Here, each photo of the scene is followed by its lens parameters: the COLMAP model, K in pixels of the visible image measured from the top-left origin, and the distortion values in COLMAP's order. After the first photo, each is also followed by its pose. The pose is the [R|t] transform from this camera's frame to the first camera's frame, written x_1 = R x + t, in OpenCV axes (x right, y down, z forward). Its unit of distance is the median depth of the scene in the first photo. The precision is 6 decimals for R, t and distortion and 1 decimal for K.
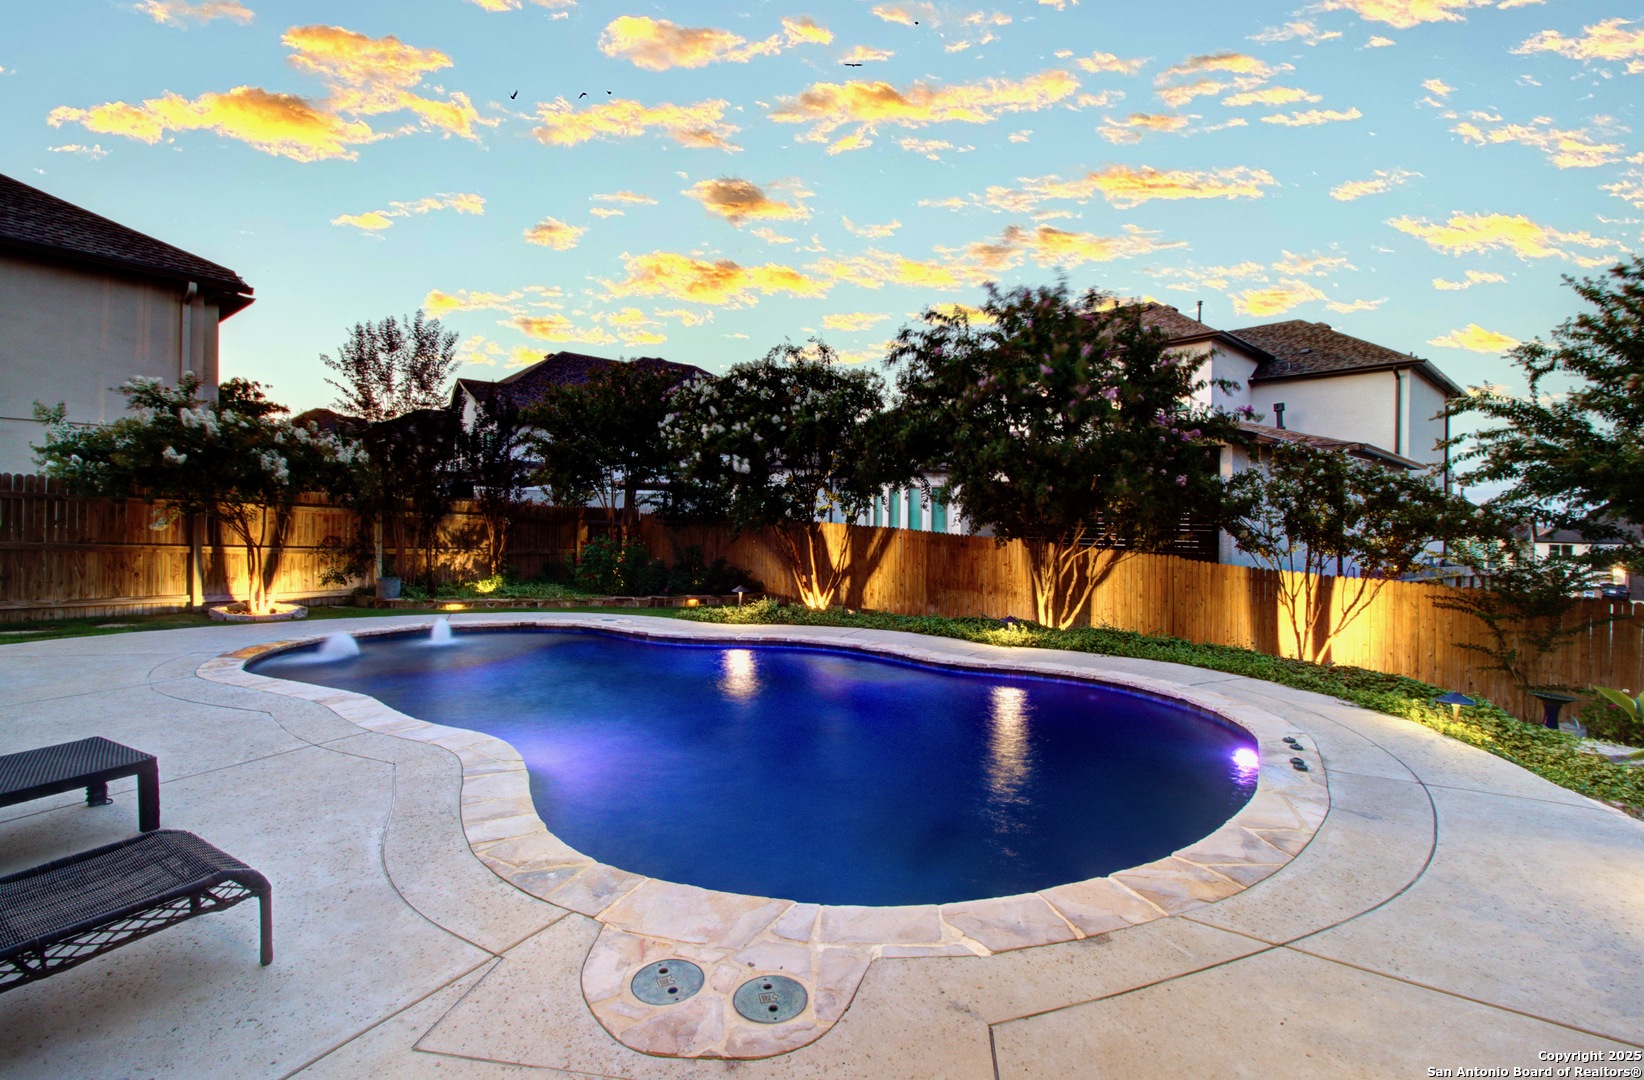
lens RADIAL K [[748.5, 0, 816.6], [0, 748.5, 522.7], [0, 0, 1]] dist [0.012062, -0.000925]
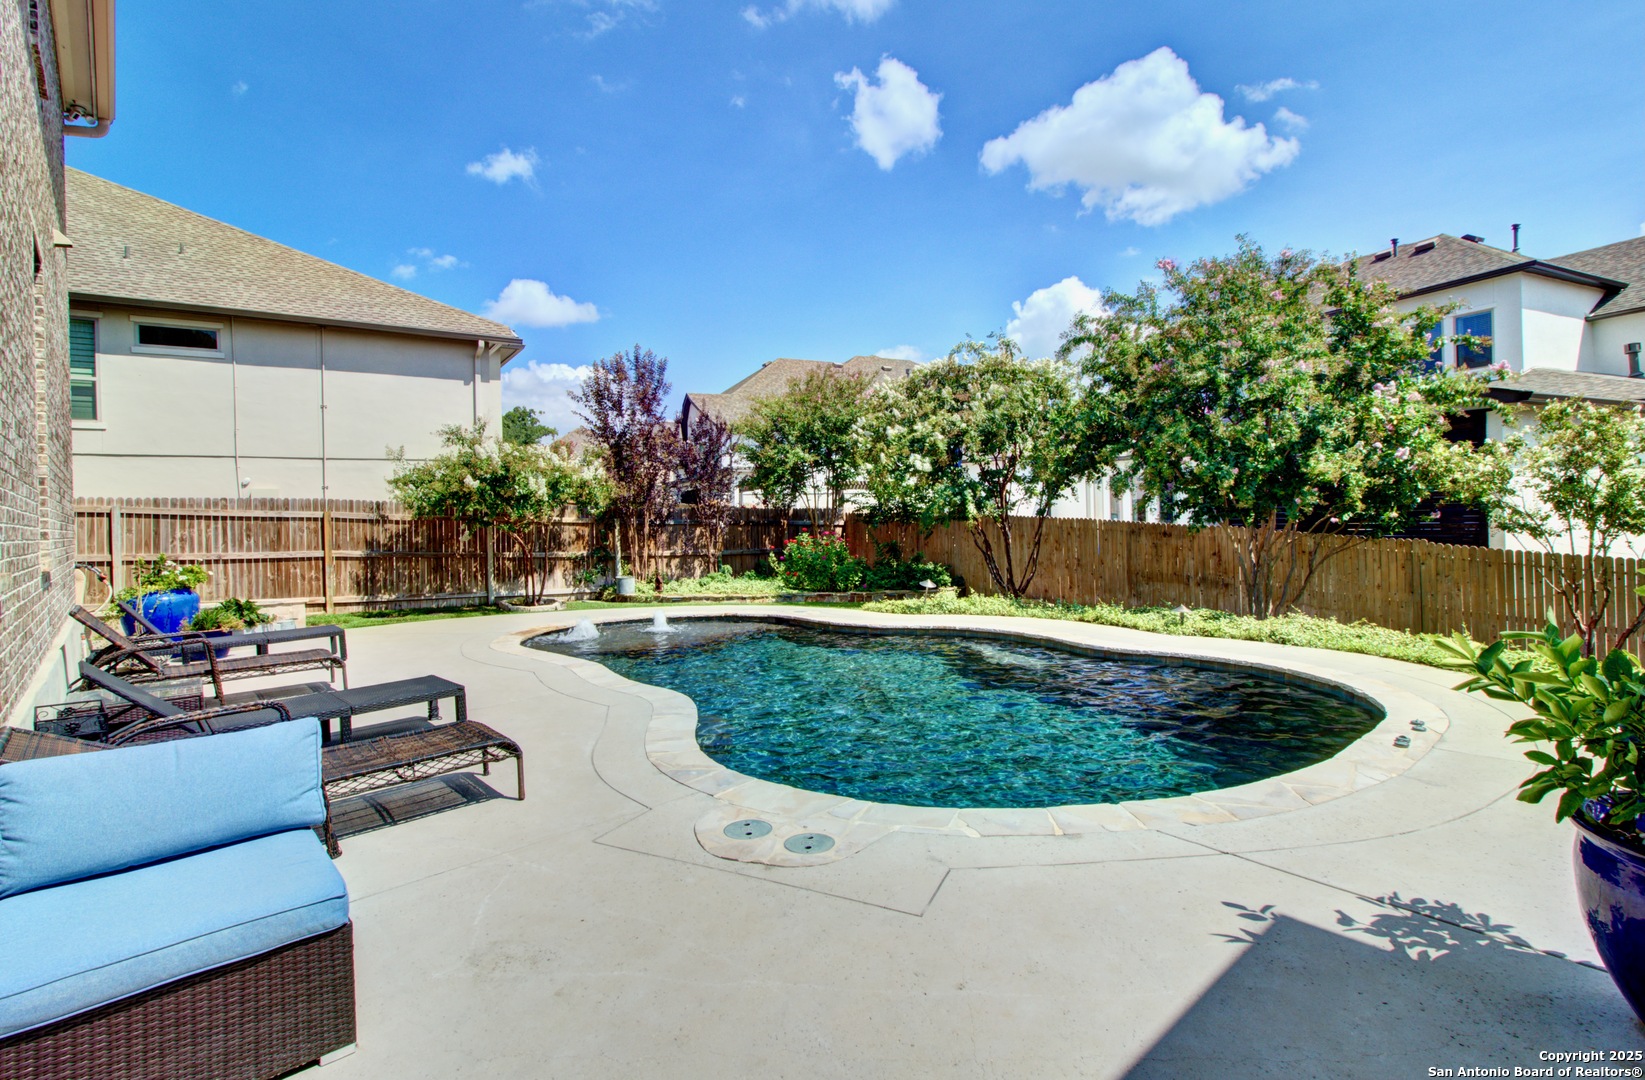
lens RADIAL K [[765.8, 0, 820.1], [0, 765.8, 522.5], [0, 0, 1]] dist [0.004468, 0.001090]
pose [[0.959340, -0.031744, -0.280461, 0.148957], [0.033076, 0.999453, 0.000016, 0.001319], [0.280307, -0.009292, 0.959865, -0.160702]]
